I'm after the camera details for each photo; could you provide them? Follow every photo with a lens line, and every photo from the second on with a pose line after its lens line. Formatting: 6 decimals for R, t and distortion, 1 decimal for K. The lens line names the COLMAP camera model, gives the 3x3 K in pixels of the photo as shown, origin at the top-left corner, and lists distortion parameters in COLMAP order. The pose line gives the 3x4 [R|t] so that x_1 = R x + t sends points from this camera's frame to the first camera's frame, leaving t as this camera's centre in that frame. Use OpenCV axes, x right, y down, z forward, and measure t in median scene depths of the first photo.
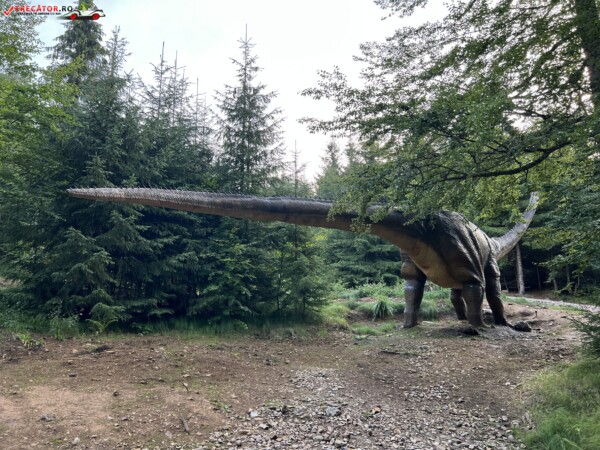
lens RADIAL K [[453.9, 0, 298.1], [0, 453.9, 224.5], [0, 0, 1]] dist [0.044908, -0.026868]
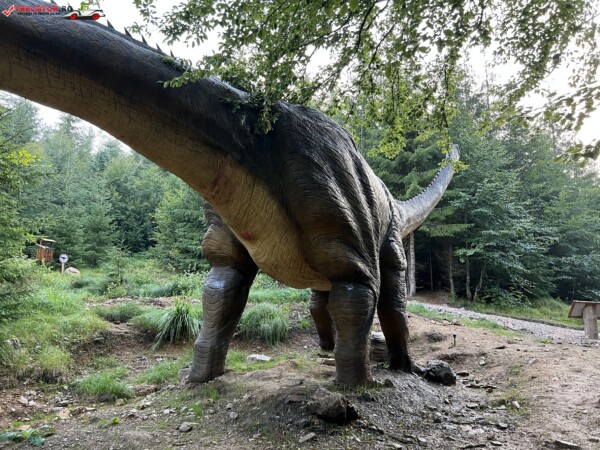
lens RADIAL K [[453.9, 0, 300.6], [0, 453.9, 224.4], [0, 0, 1]] dist [0.044908, -0.026868]
pose [[0.967592, 0.075146, 0.241077, 0.212647], [-0.080632, 0.996660, 0.012958, 0.069422], [-0.239298, -0.031977, 0.970420, 0.562504]]
